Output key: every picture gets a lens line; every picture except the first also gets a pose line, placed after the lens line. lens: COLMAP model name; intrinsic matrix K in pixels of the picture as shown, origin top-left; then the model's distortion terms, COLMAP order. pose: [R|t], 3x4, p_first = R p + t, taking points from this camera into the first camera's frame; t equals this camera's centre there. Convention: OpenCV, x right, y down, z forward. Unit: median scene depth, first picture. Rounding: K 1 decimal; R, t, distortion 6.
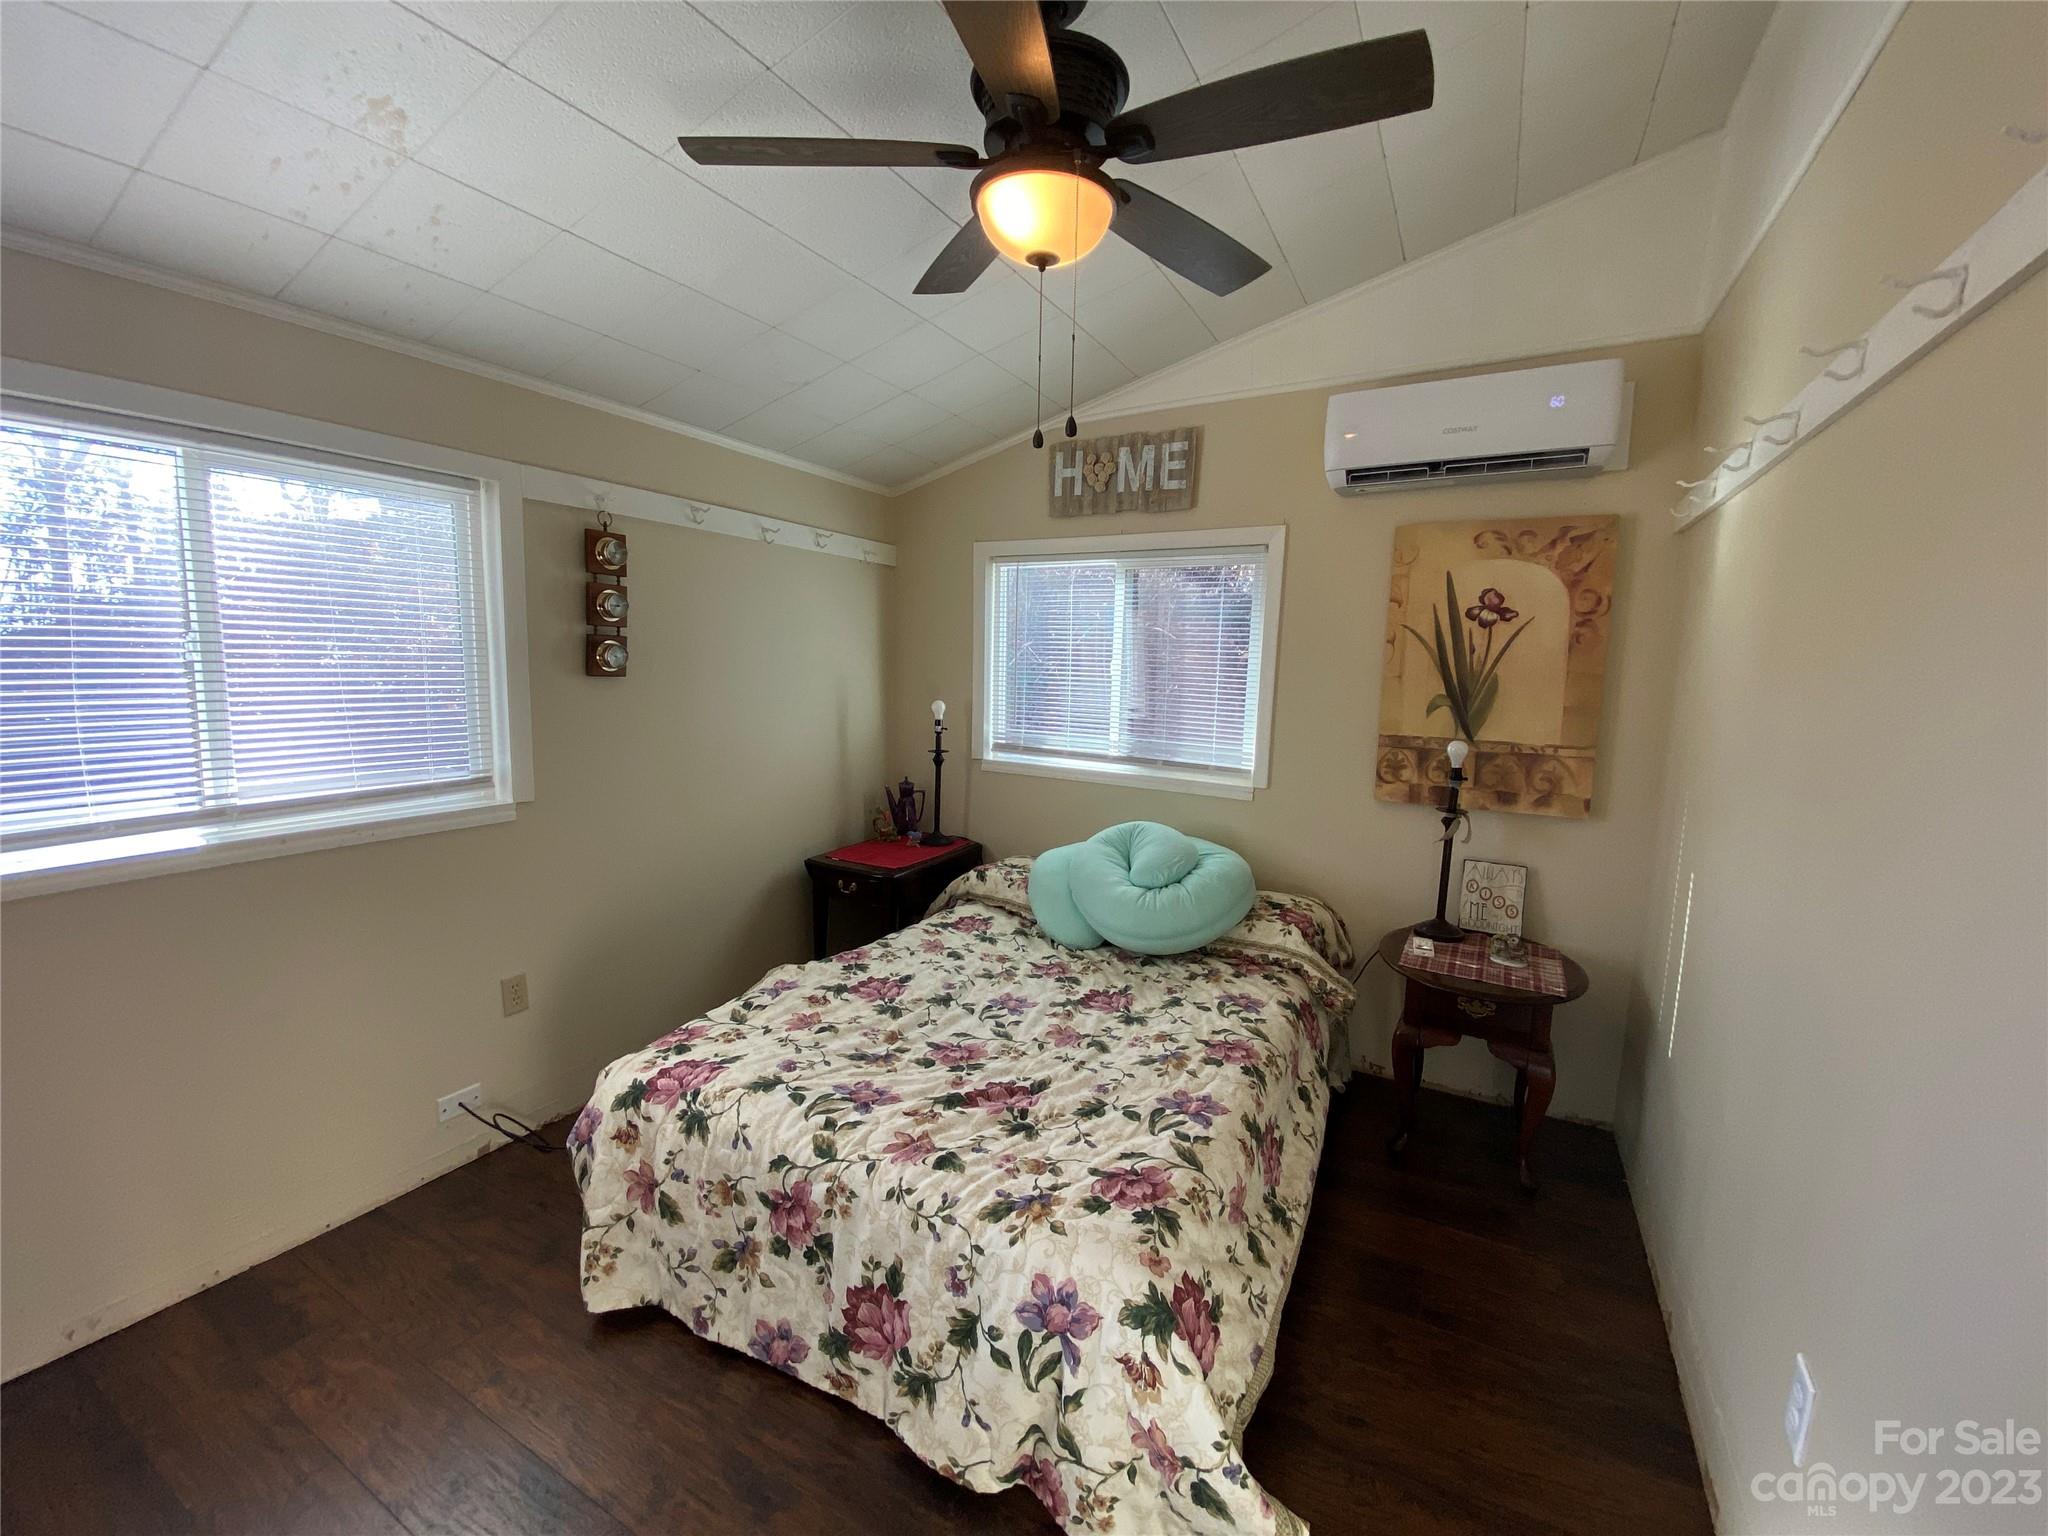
lens RADIAL K [[827.7, 0, 1014.0], [0, 827.7, 770.4], [0, 0, 1]] dist [0.014854, -0.016206]
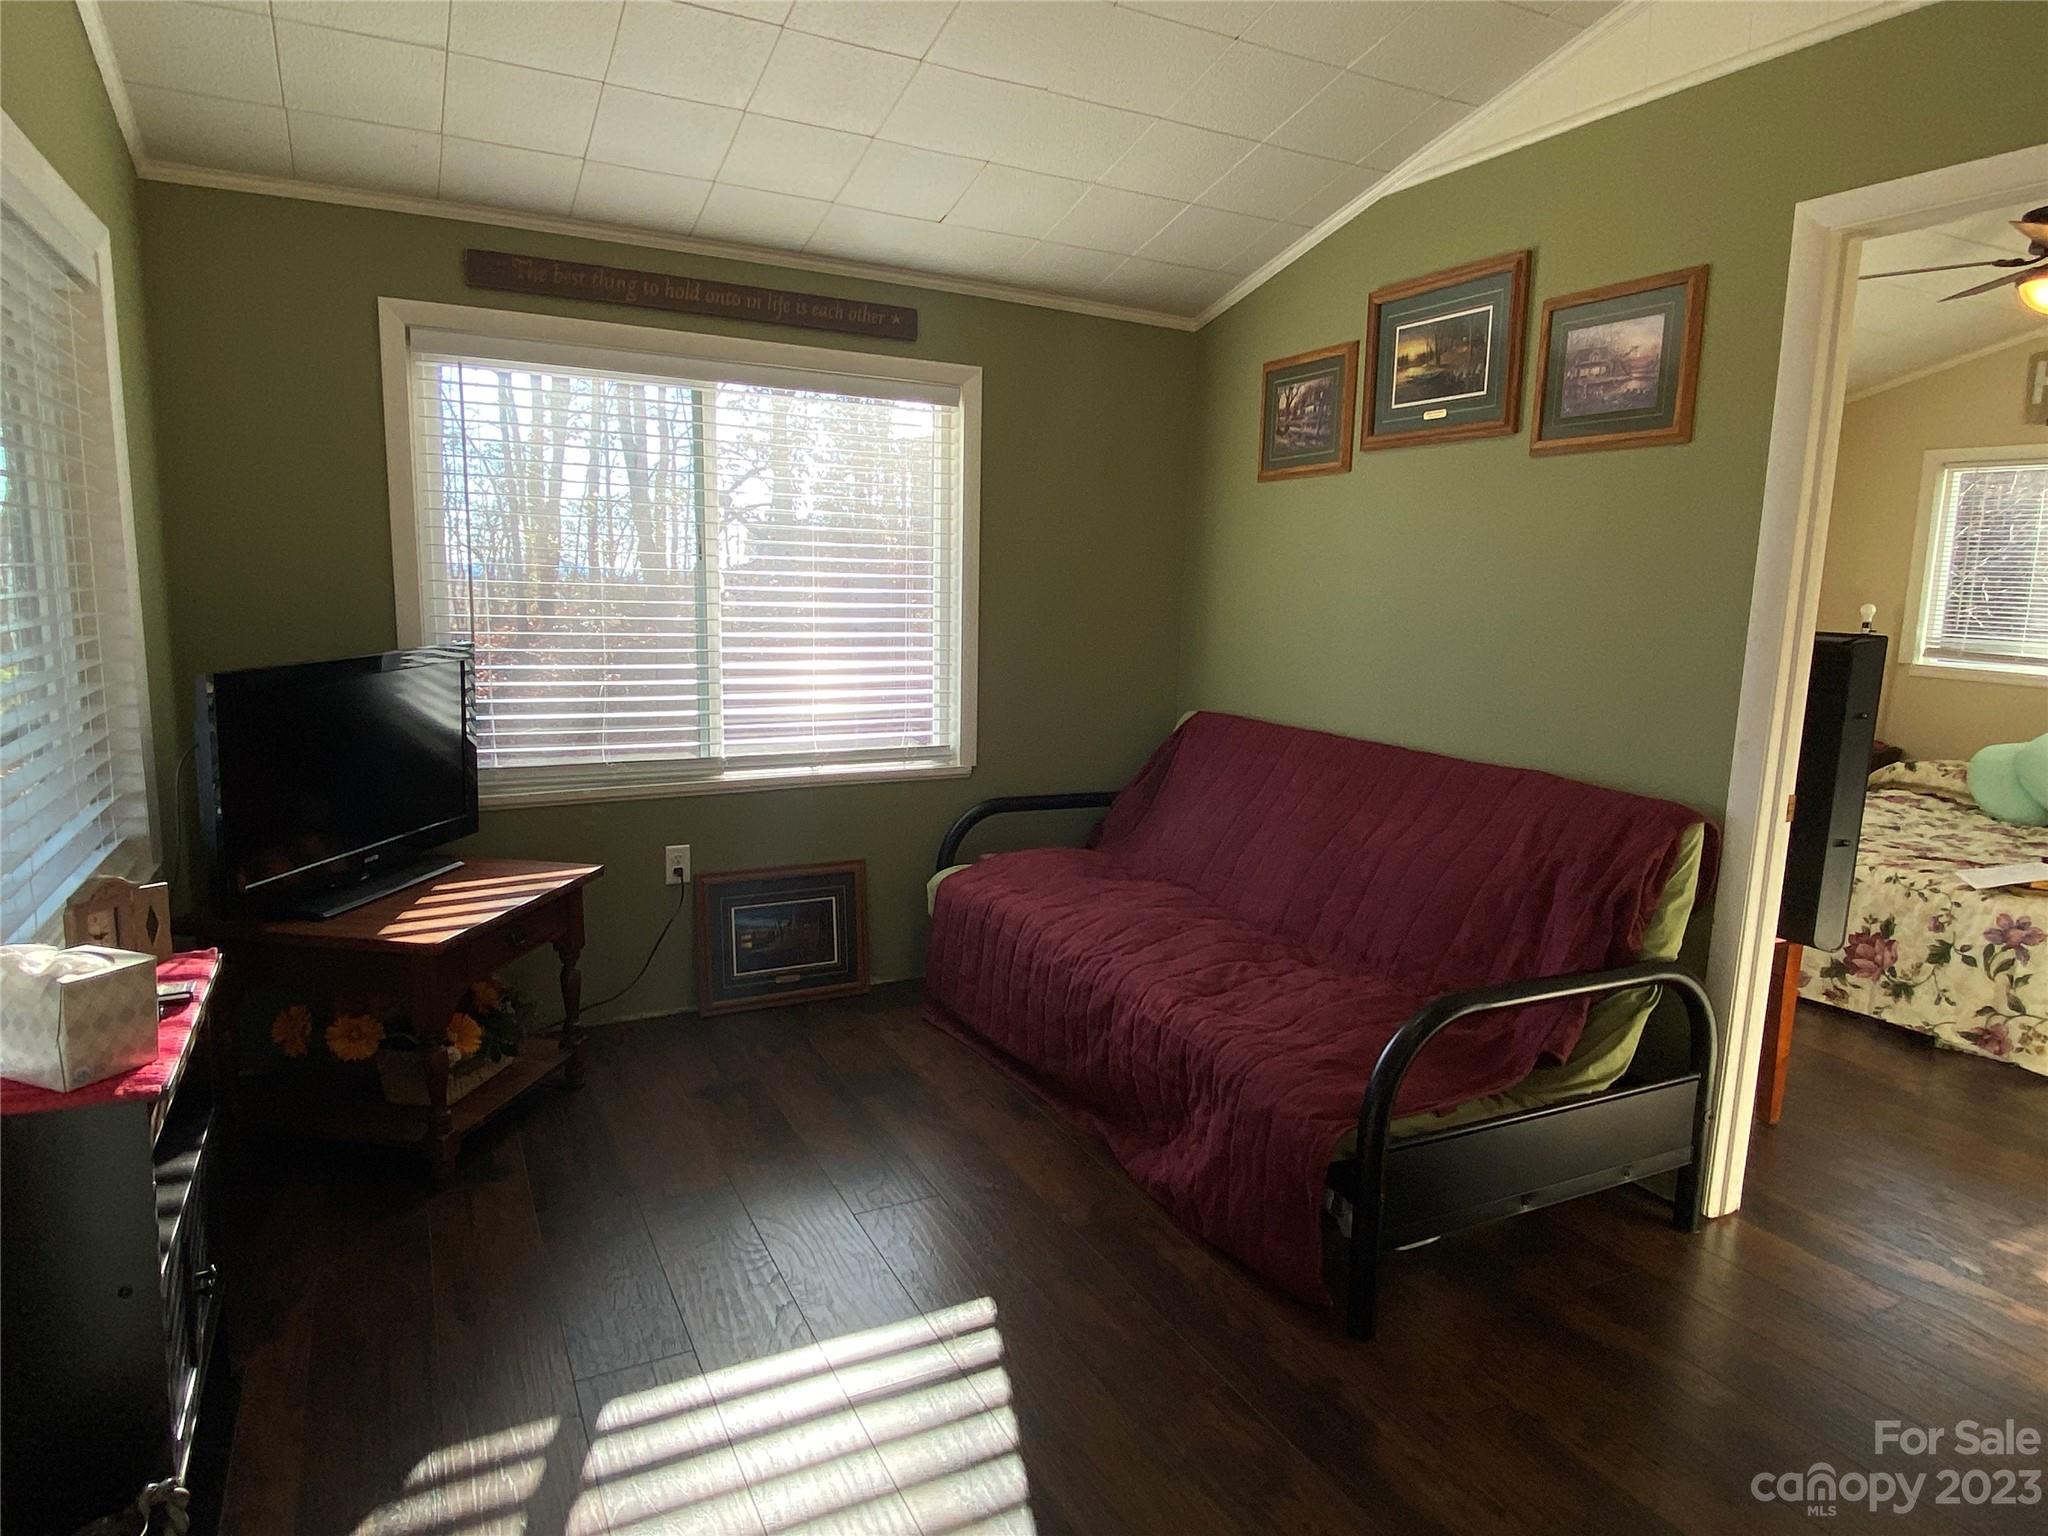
lens RADIAL K [[1202.9, 0, 1030.5], [0, 1202.9, 763.5], [0, 0, 1]] dist [-0.000123, -0.012176]
pose [[0.828646, 0.084625, -0.553339, -0.177223], [-0.075849, 0.996364, 0.038793, 0.212986], [0.554610, 0.009825, 0.832053, -1.310171]]
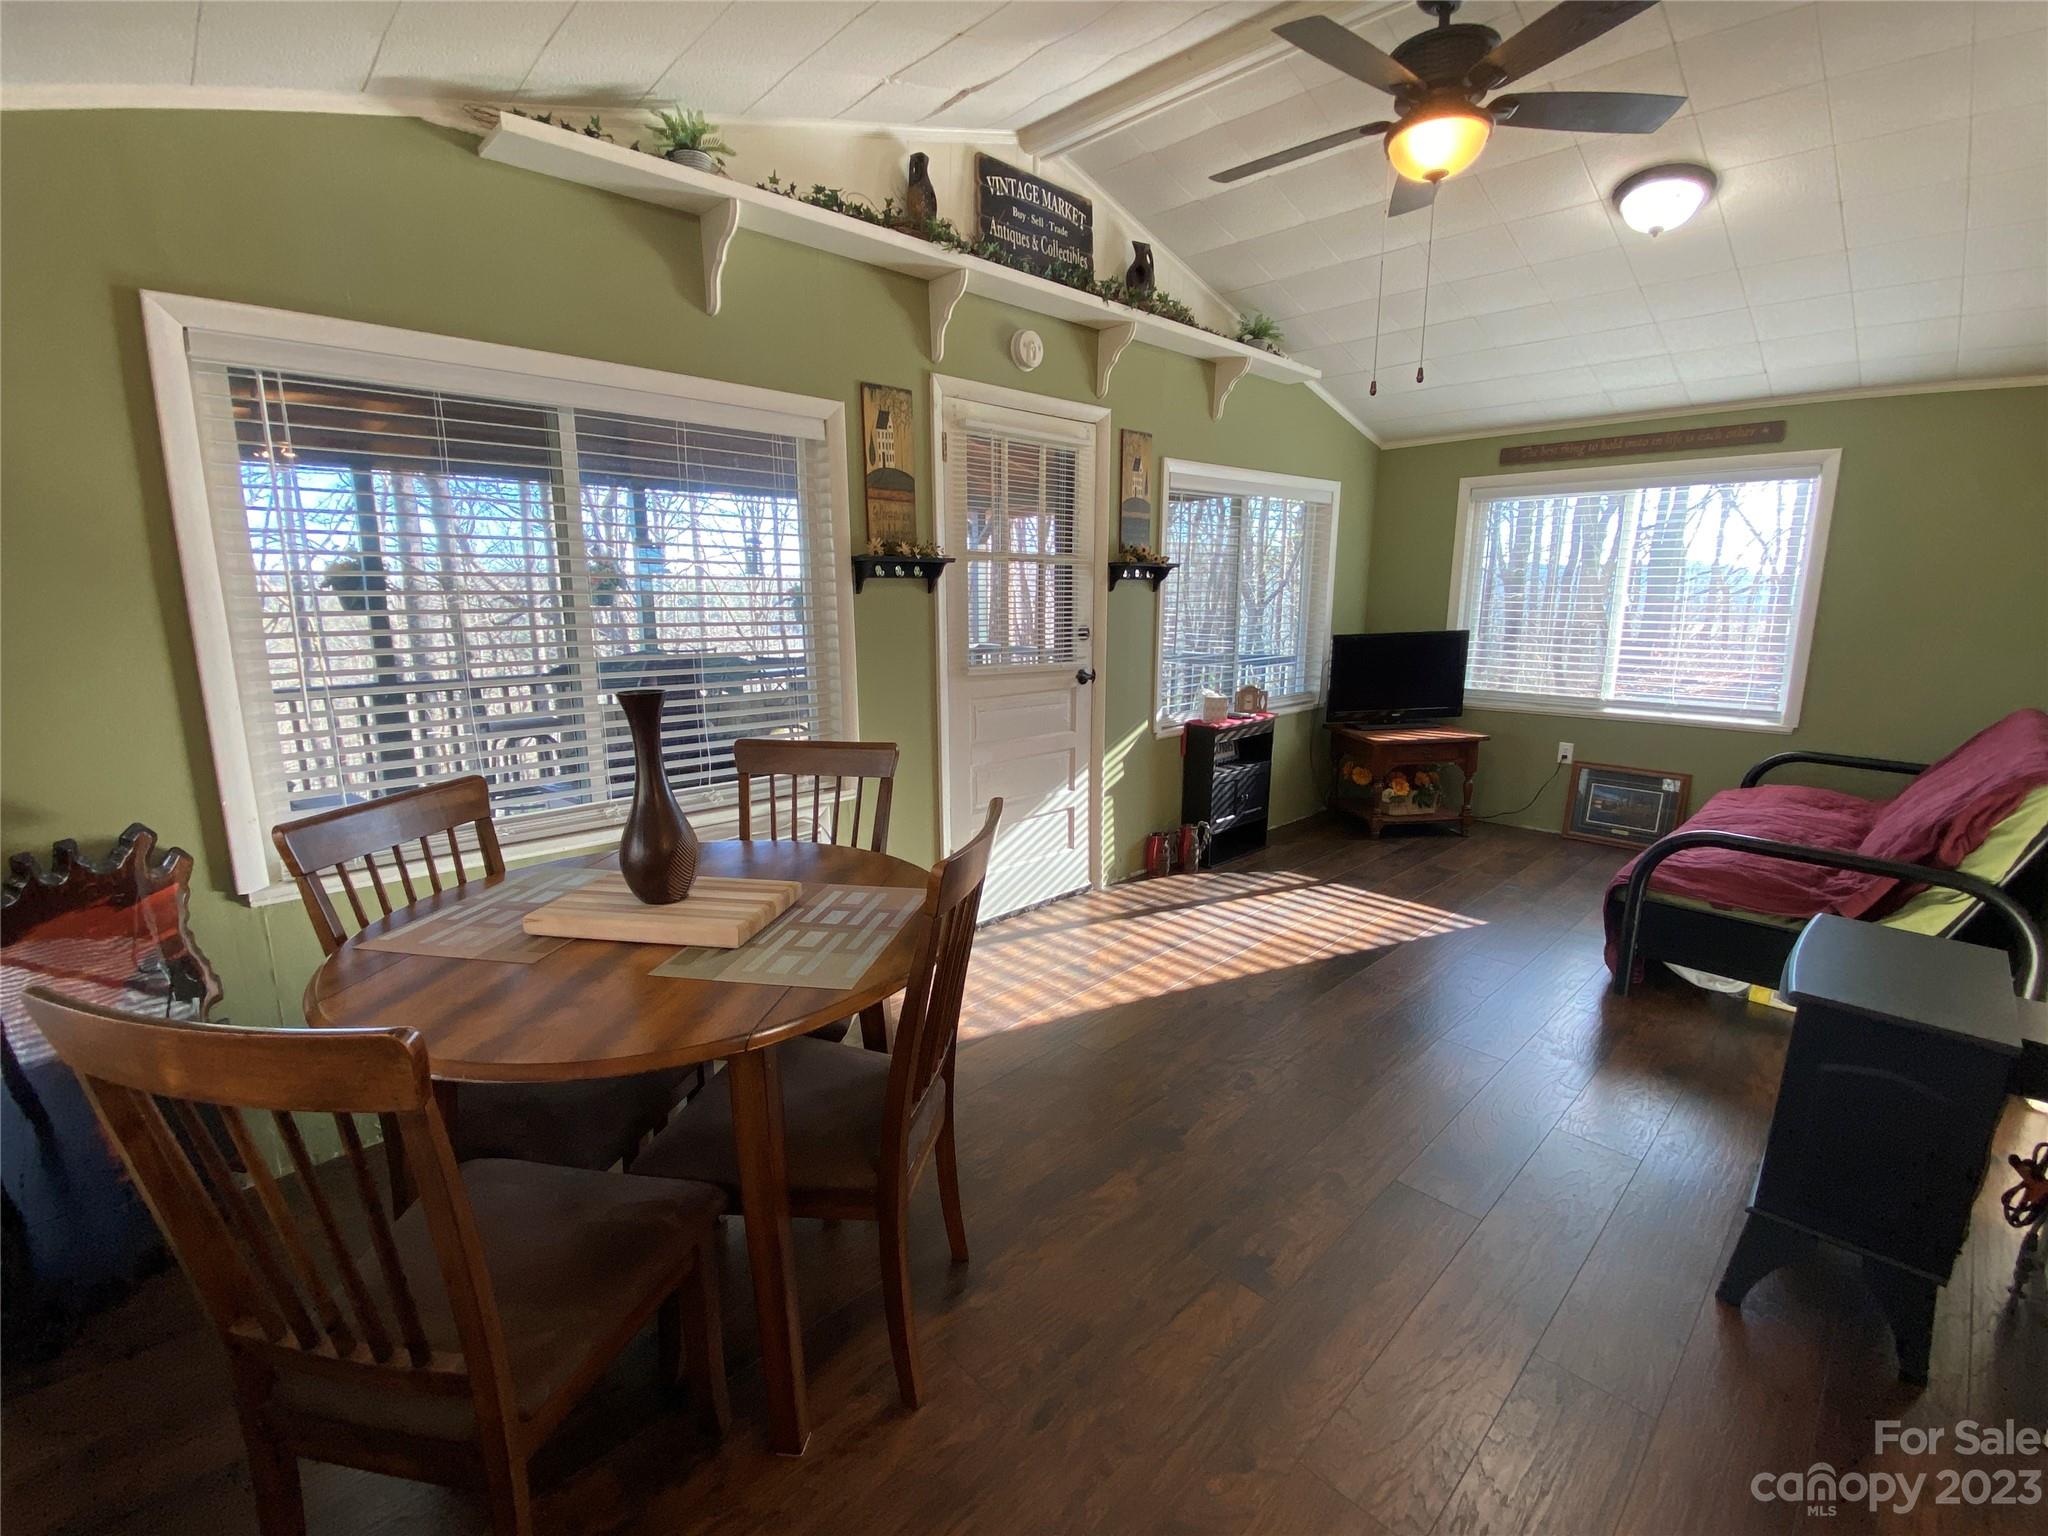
lens RADIAL K [[925.9, 0, 1029.1], [0, 925.9, 754.8], [0, 0, 1]] dist [0.020242, -0.021345]
pose [[-0.298934, 0.156637, -0.941331, 1.104890], [-0.125523, 0.971411, 0.201504, 0.152537], [0.945982, 0.178395, -0.270726, -0.874539]]
